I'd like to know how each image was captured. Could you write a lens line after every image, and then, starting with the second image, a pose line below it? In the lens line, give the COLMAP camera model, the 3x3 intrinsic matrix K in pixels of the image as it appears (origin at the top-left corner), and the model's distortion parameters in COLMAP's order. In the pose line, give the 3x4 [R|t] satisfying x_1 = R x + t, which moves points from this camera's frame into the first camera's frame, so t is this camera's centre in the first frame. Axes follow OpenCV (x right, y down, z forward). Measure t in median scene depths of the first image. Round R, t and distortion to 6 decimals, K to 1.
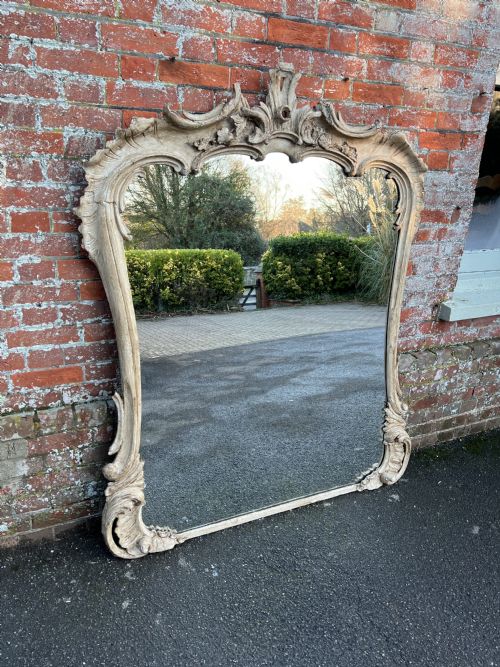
lens RADIAL K [[498.1, 0, 246.3], [0, 498.1, 335.9], [0, 0, 1]] dist [0.033614, -0.040911]
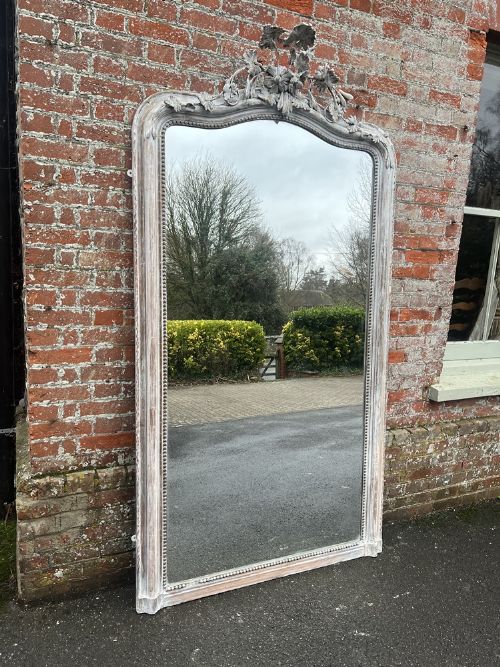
lens RADIAL K [[498.1, 0, 250.6], [0, 498.1, 331.7], [0, 0, 1]] dist [0.033614, -0.040911]
pose [[0.999783, 0.018699, 0.009135, -0.063041], [-0.016902, 0.985688, -0.167731, 0.017783], [-0.012140, 0.167540, 0.985790, -0.239773]]
